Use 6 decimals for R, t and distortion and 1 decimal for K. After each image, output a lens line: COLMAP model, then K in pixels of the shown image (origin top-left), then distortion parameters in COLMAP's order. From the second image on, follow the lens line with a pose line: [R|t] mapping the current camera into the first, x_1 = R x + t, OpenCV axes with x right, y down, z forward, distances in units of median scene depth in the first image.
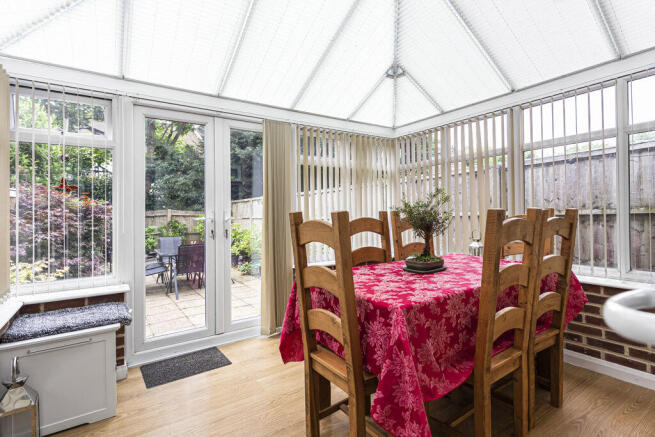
lens RADIAL K [[319.3, 0, 328.2], [0, 319.3, 207.3], [0, 0, 1]] dist [0.000707, 0.000270]
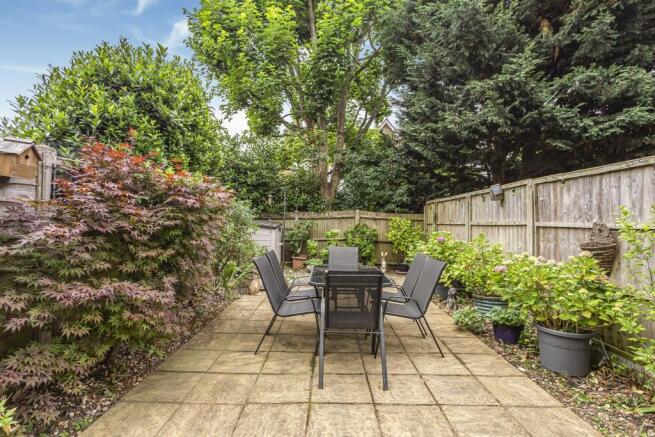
lens RADIAL K [[316.2, 0, 332.0], [0, 316.2, 216.4], [0, 0, 1]] dist [0.002682, 0.001272]
pose [[0.825209, 0.021240, -0.564429, -0.100116], [-0.021317, 0.999752, 0.006456, 0.018655], [0.564426, 0.006704, 0.825457, 0.304821]]
